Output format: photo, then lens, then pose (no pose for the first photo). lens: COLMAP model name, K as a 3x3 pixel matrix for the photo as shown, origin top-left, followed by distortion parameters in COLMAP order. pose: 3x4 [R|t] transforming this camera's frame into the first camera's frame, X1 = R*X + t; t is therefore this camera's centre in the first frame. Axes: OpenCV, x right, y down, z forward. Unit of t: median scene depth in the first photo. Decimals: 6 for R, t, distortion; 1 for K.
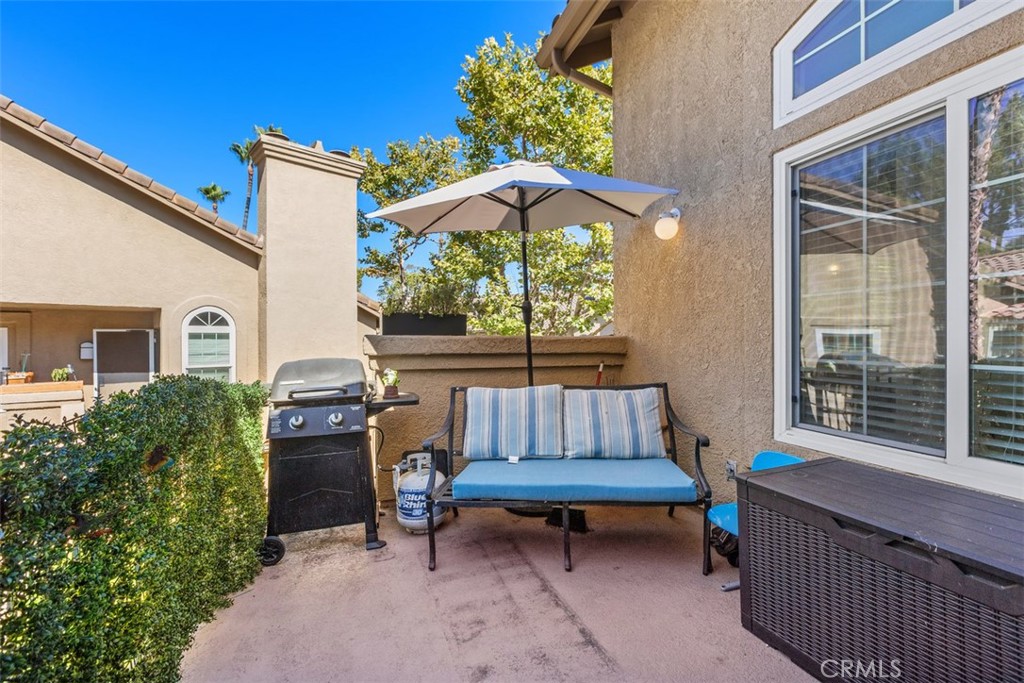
lens RADIAL K [[457.4, 0, 512.0], [0, 457.4, 341.5], [0, 0, 1]] dist [-0.002200, -0.000070]
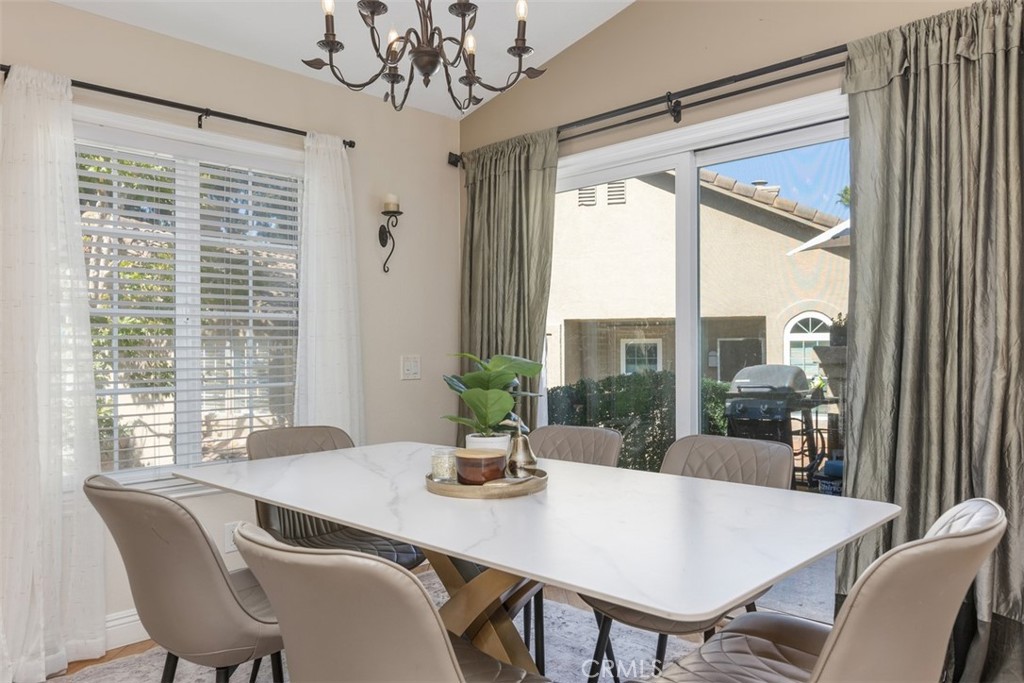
lens RADIAL K [[722.6, 0, 516.8], [0, 722.6, 336.2], [0, 0, 1]] dist [0.003618, -0.004315]
pose [[0.469249, -0.017277, -0.882897, 1.006449], [0.001895, 0.999826, -0.018559, -0.007201], [0.883064, 0.007036, 0.469201, -0.570556]]
